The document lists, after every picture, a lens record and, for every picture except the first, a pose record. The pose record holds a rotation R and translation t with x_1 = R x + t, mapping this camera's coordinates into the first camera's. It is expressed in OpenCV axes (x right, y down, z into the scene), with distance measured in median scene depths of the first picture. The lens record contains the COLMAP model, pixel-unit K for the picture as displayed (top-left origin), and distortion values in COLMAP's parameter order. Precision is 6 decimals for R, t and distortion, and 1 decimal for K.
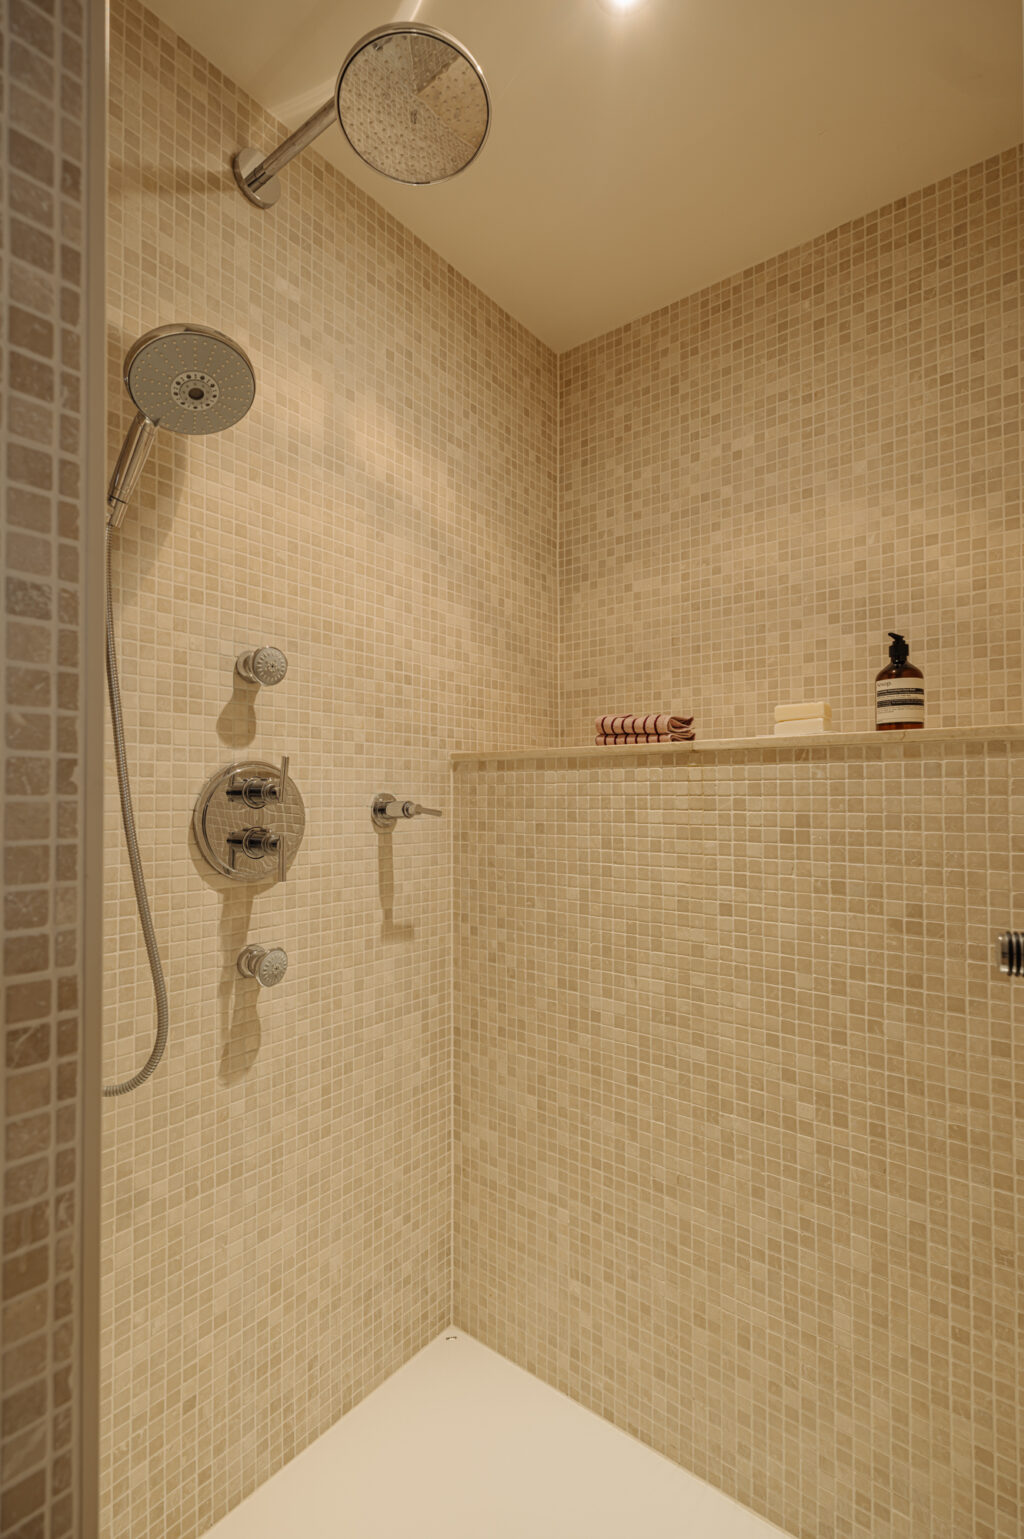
lens RADIAL K [[713.2, 0, 509.4], [0, 713.2, 778.7], [0, 0, 1]] dist [0.000636, 0.000396]
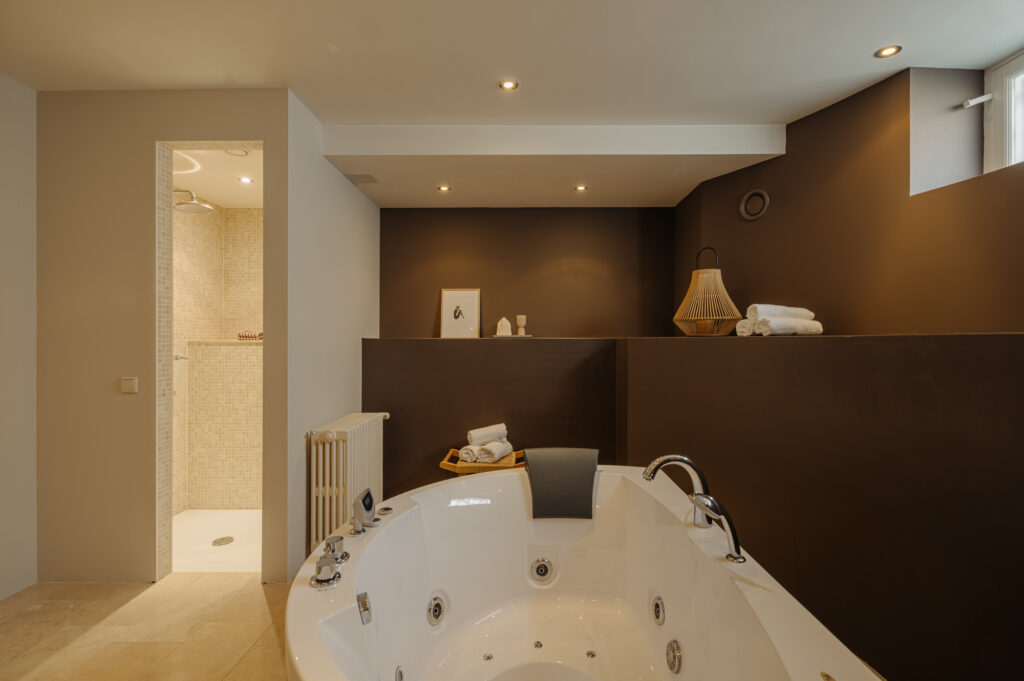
lens RADIAL K [[474.6, 0, 514.3], [0, 474.6, 341.1], [0, 0, 1]] dist [0.000636, 0.000396]
pose [[0.795647, 0.003962, 0.605748, -0.212184], [-0.013191, 0.999855, 0.010787, -0.077611], [-0.605617, -0.016573, 0.795583, -1.708044]]
